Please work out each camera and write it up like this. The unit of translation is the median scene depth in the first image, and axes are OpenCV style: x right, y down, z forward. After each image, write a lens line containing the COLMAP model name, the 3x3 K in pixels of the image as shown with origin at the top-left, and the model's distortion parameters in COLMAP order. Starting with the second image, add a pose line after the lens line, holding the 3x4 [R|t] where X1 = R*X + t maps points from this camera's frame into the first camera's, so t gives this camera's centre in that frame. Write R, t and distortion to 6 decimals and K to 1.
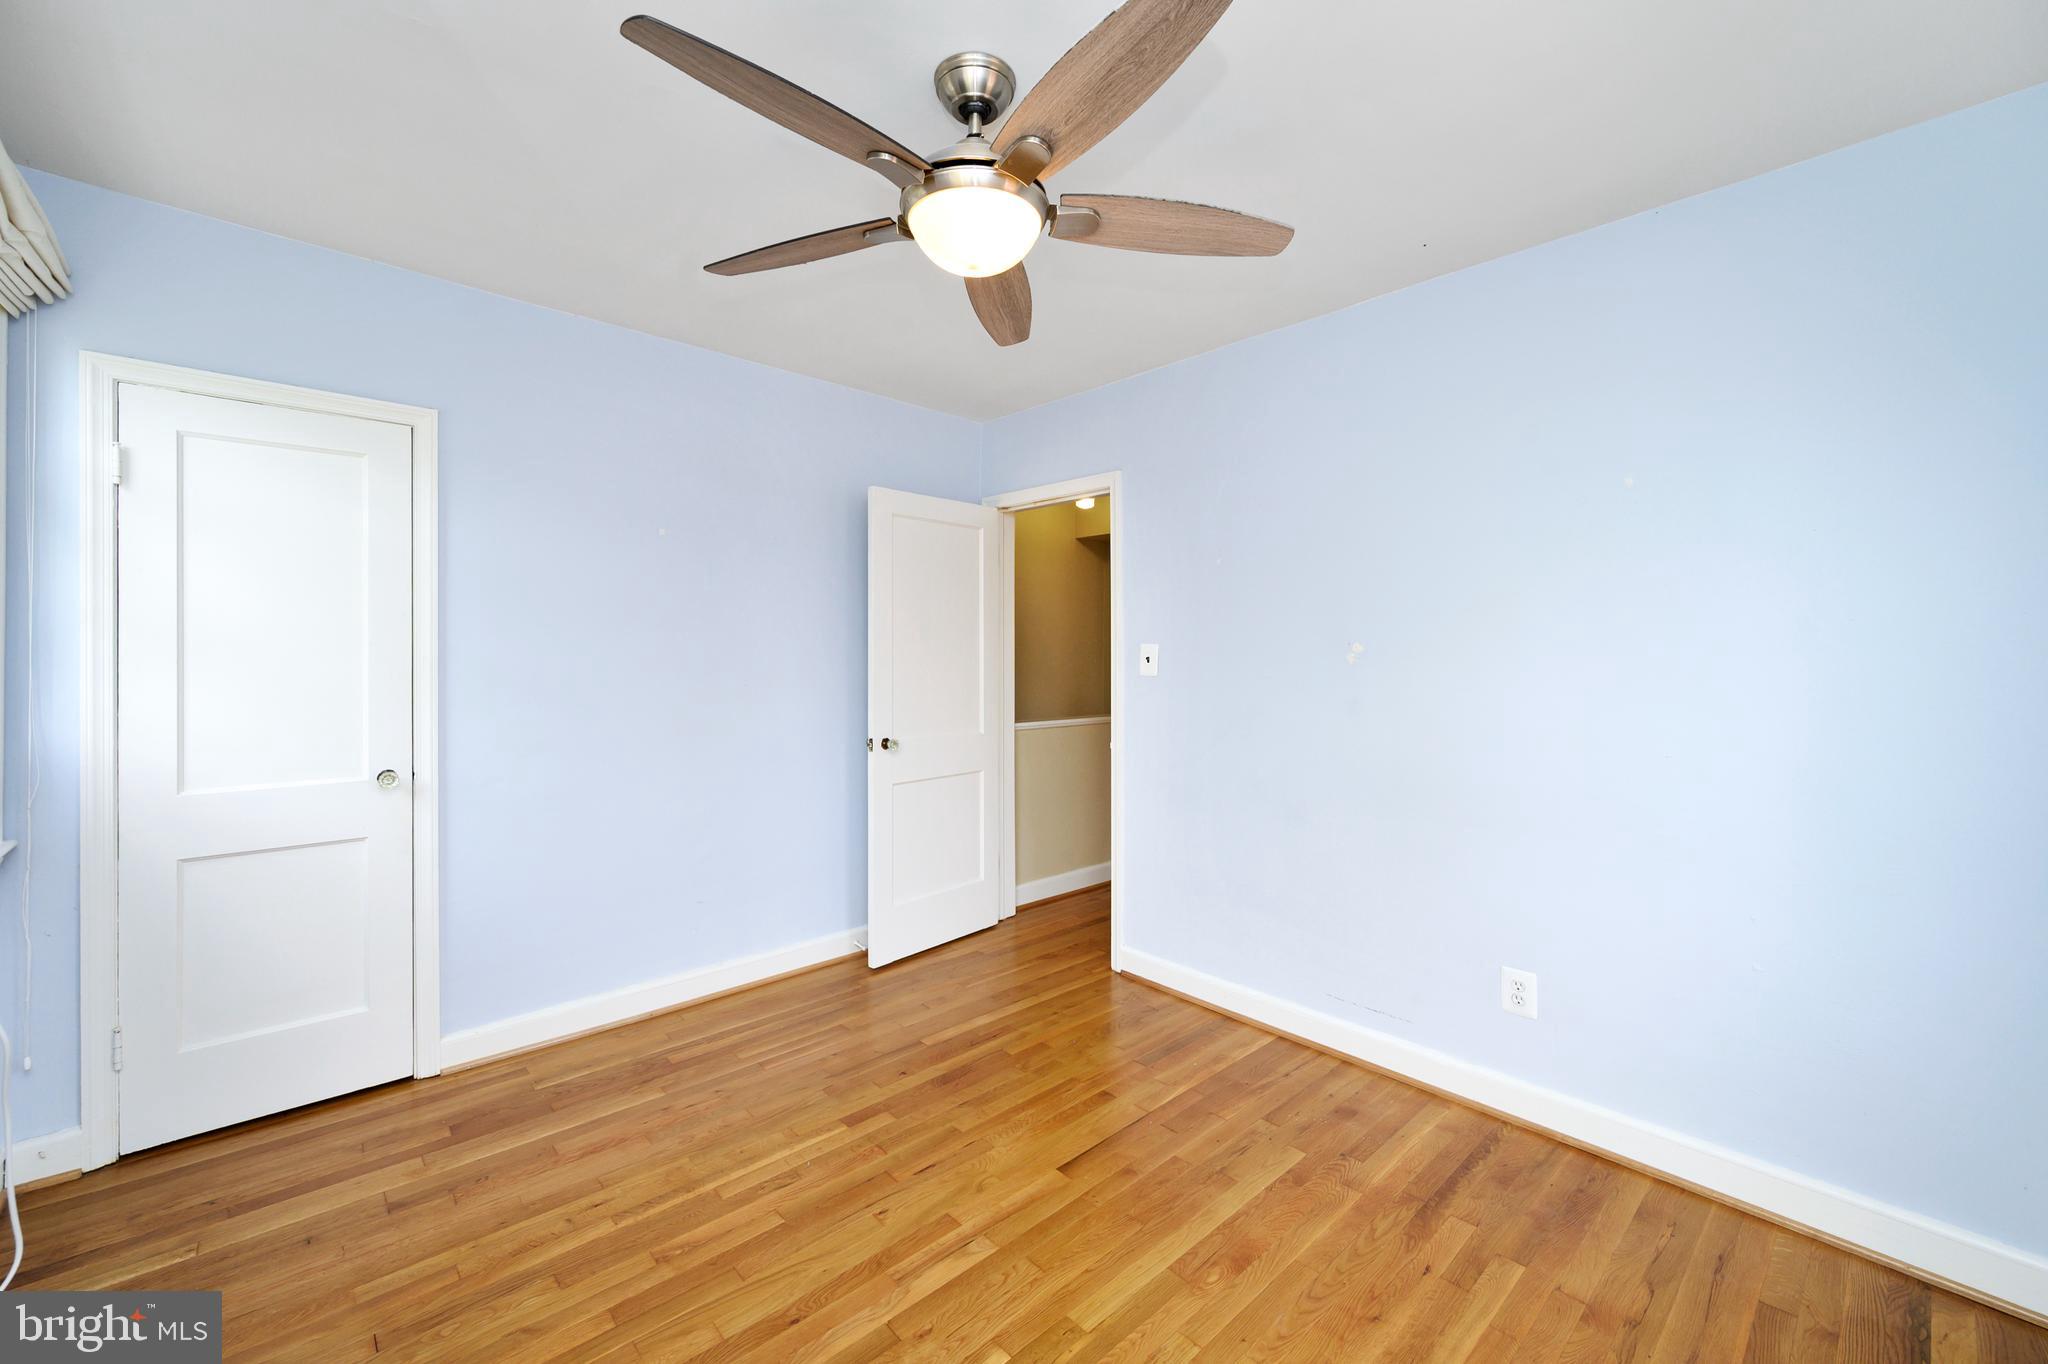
lens RADIAL K [[817.4, 0, 1016.1], [0, 817.4, 653.3], [0, 0, 1]] dist [0.000392, 0.000033]
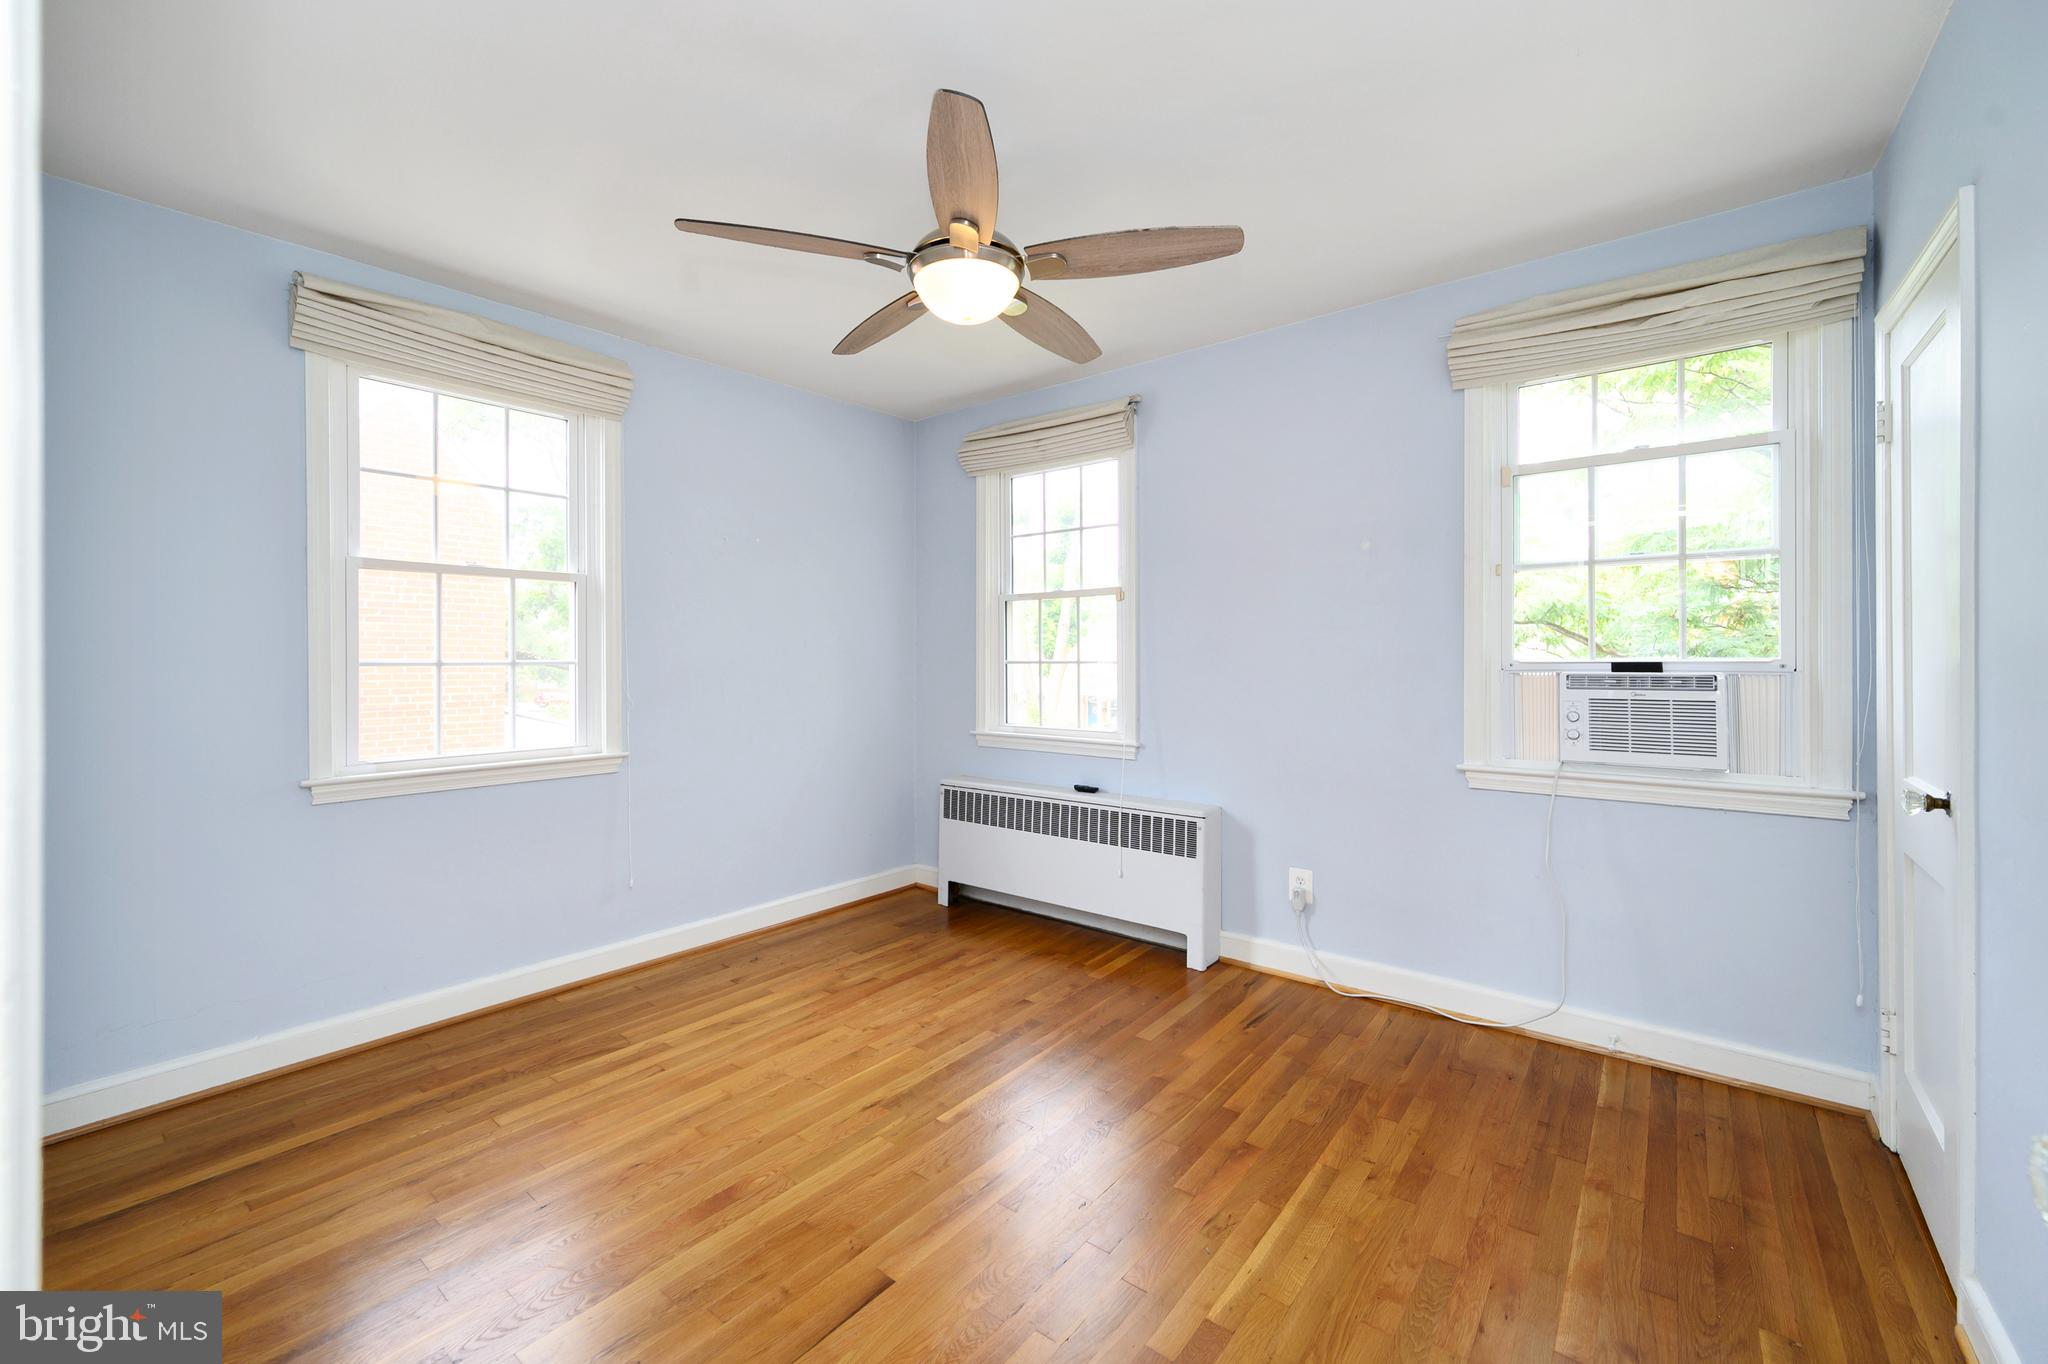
lens RADIAL K [[817.4, 0, 1027.0], [0, 817.4, 667.0], [0, 0, 1]] dist [0.000392, 0.000033]
pose [[-0.985217, -0.002465, -0.171294, 0.046517], [-0.002771, 0.999995, 0.001546, 0.040738], [0.171290, 0.001998, -0.985219, 1.361048]]
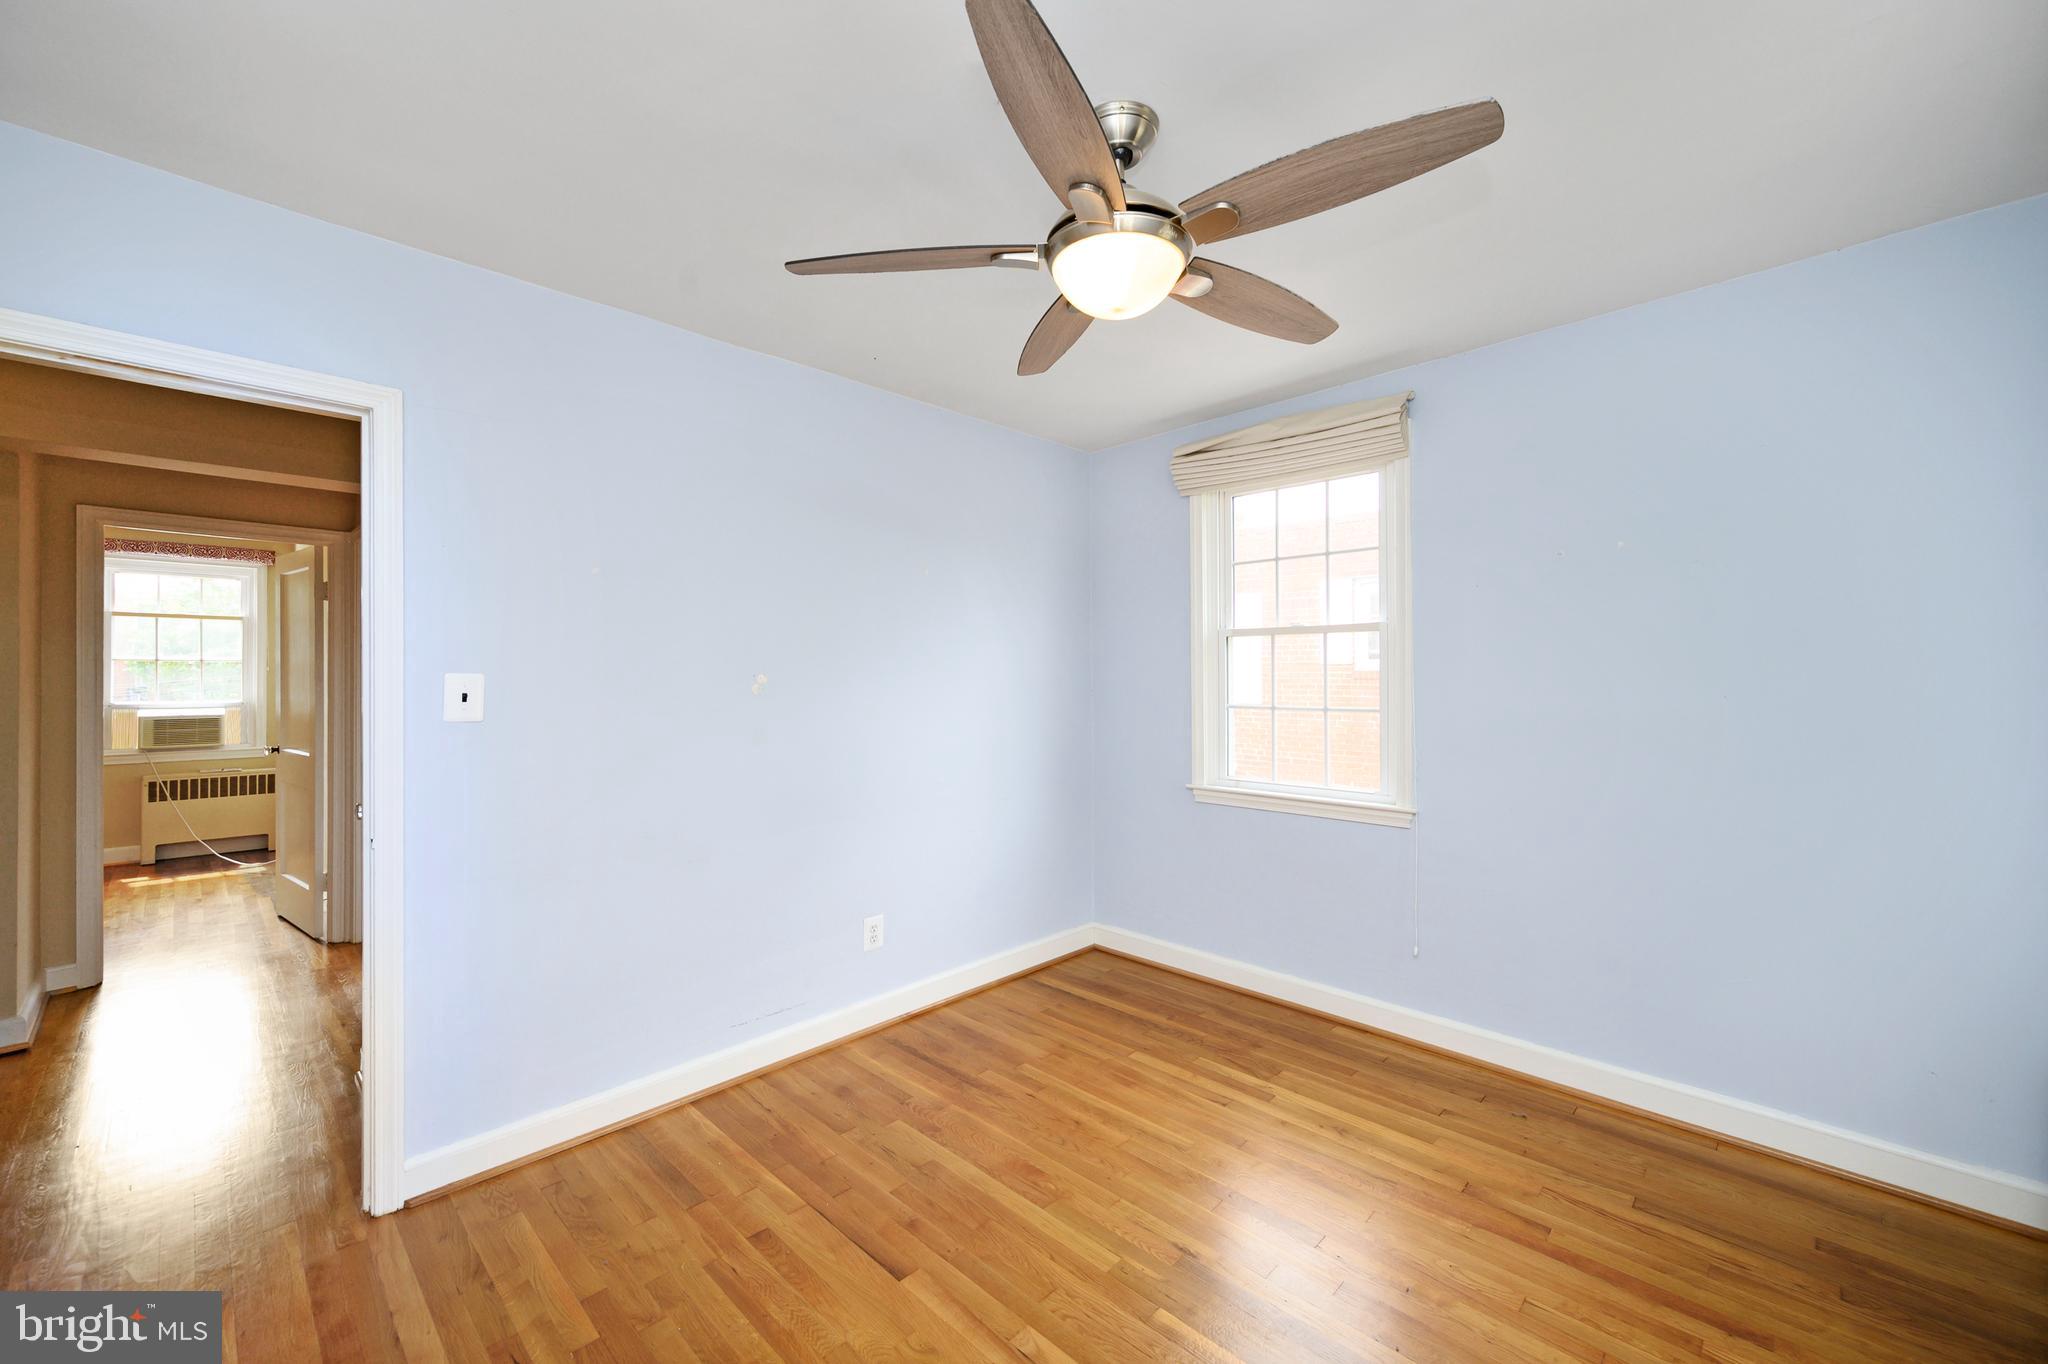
lens RADIAL K [[817.4, 0, 1023.8], [0, 817.4, 679.5], [0, 0, 1]] dist [0.000392, 0.000033]
pose [[-0.060095, -0.011093, 0.998131, -0.632135], [-0.000338, 0.999938, 0.011092, -0.017268], [-0.998193, 0.000329, -0.060095, 0.705282]]
